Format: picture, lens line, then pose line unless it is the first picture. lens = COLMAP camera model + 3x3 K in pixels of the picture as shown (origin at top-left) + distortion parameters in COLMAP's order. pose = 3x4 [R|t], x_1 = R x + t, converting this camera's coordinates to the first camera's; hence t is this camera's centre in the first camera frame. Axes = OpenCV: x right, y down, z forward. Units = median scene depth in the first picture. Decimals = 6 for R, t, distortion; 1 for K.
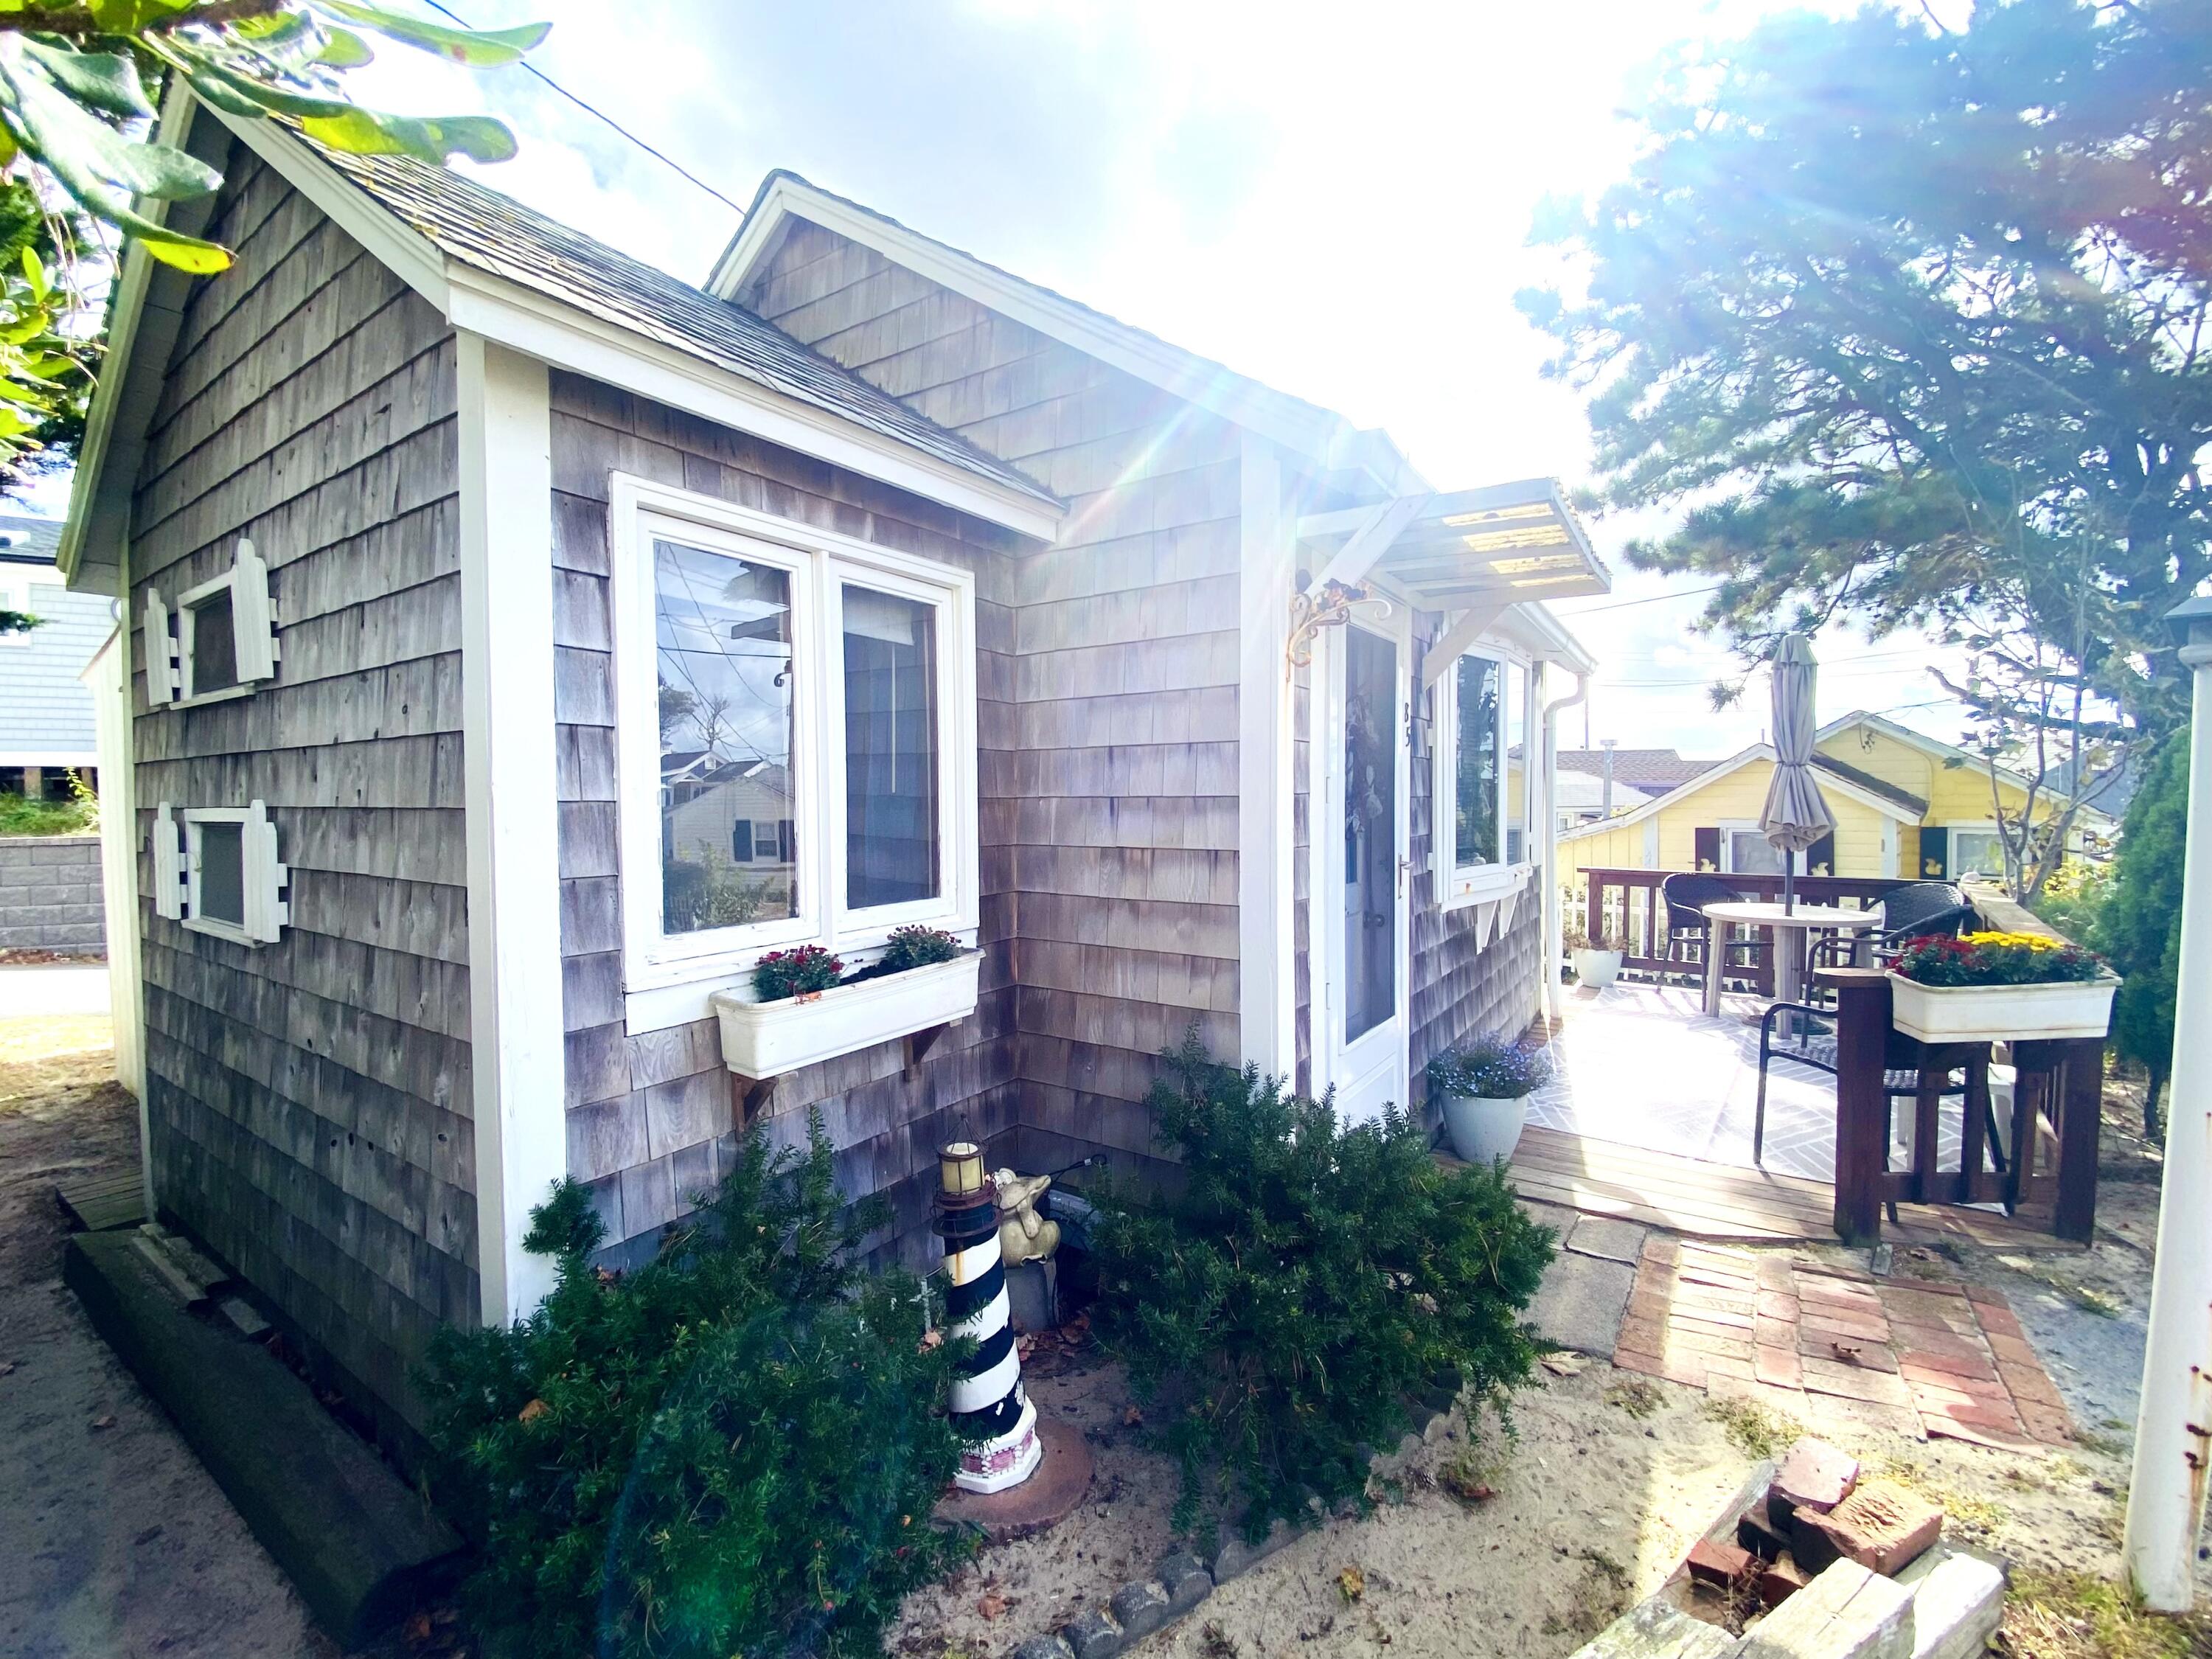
lens RADIAL K [[915.2, 0, 1111.6], [0, 915.2, 822.8], [0, 0, 1]] dist [0.018275, -0.016022]
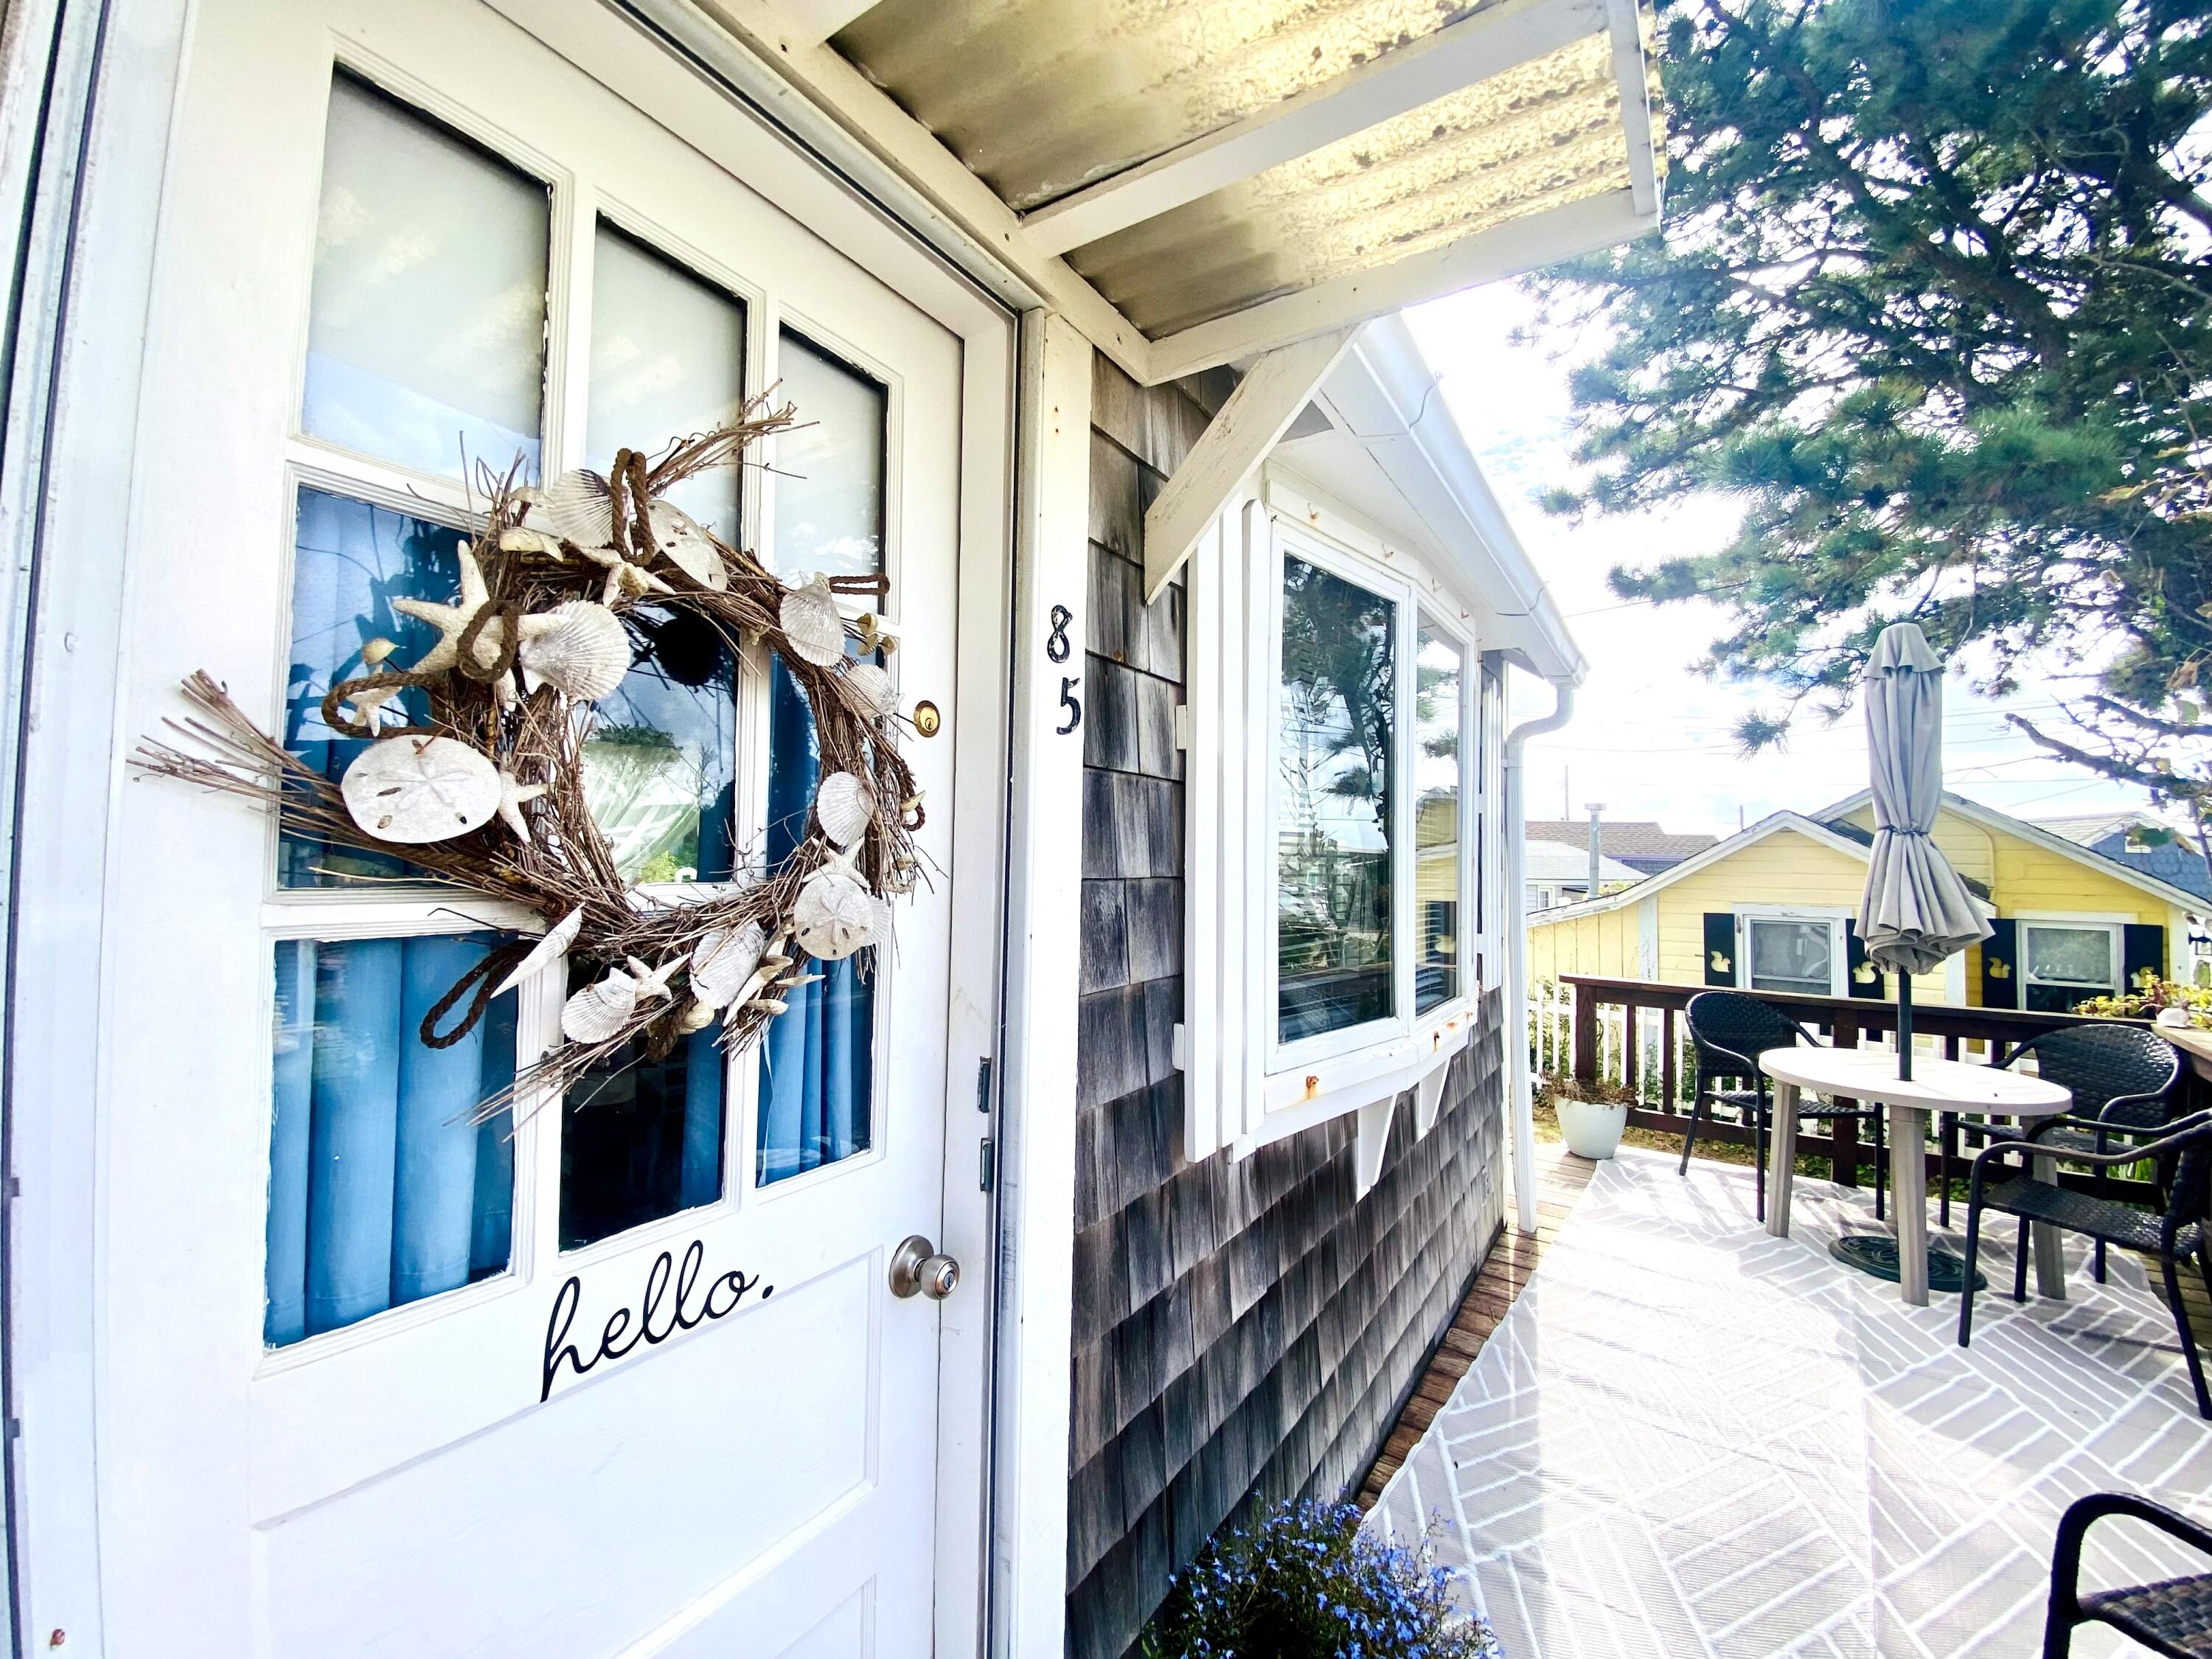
lens RADIAL K [[892.5, 0, 1106.0], [0, 892.5, 829.5], [0, 0, 1]] dist [0.003508, -0.012869]
pose [[0.999758, 0.022011, -0.000398, 0.163775], [-0.021995, 0.997922, -0.060568, -0.013452], [-0.000936, 0.060562, 0.998164, 0.323765]]
